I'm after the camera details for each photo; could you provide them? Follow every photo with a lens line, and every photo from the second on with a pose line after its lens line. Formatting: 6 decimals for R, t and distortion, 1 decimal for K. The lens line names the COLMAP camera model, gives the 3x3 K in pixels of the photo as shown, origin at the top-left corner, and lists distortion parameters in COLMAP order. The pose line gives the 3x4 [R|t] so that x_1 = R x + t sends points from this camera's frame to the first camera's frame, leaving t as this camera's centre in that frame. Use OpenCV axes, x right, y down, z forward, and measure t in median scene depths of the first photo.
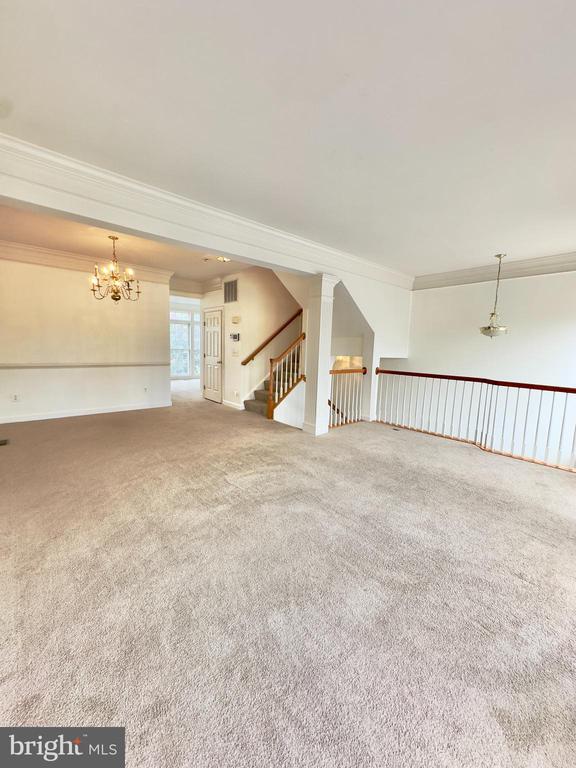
lens RADIAL K [[306.2, 0, 288.0], [0, 306.2, 384.0], [0, 0, 1]] dist [-0.002230, -0.000112]
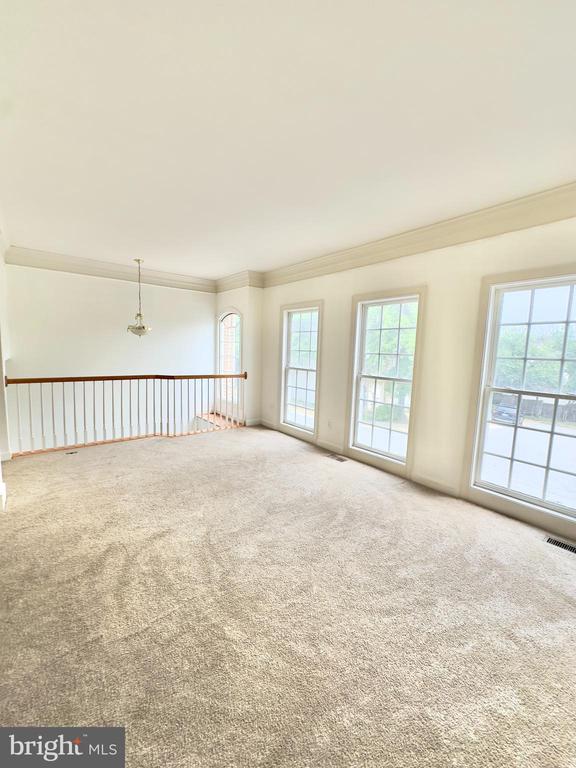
lens RADIAL K [[314.3, 0, 279.7], [0, 314.3, 380.8], [0, 0, 1]] dist [0.000843, 0.000035]
pose [[0.041163, -0.127631, 0.990967, -0.577195], [0.096023, 0.987722, 0.123225, -0.117219], [-0.994528, 0.090083, 0.052913, 0.627125]]
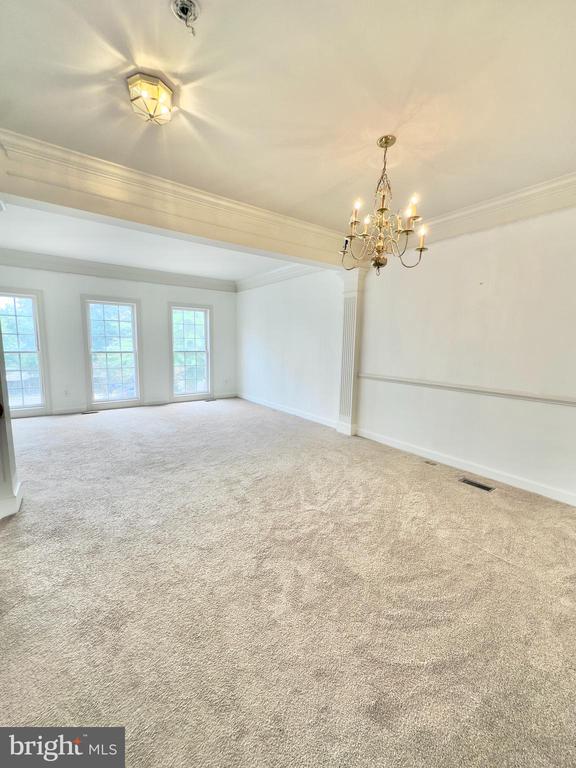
lens RADIAL K [[306.2, 0, 288.0], [0, 306.2, 384.0], [0, 0, 1]] dist [-0.002230, -0.000112]
pose [[-0.994807, -0.057419, 0.084036, -0.586719], [-0.034027, 0.965789, 0.257086, -0.260476], [-0.095923, 0.252892, -0.962728, 1.971907]]
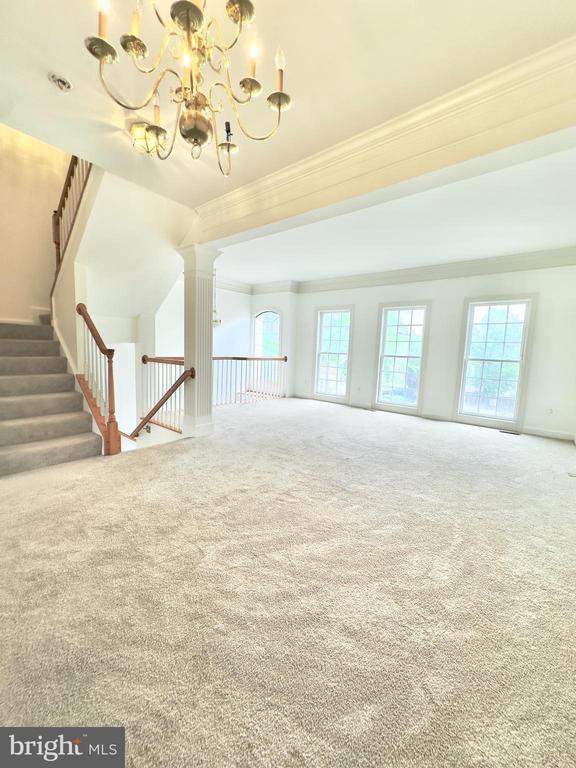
lens RADIAL K [[306.2, 0, 288.0], [0, 306.2, 384.0], [0, 0, 1]] dist [-0.002230, -0.000112]
pose [[-0.169435, -0.147566, 0.974431, -1.075465], [0.080338, 0.983368, 0.162888, -0.134136], [-0.982262, 0.105883, -0.154762, 1.252742]]
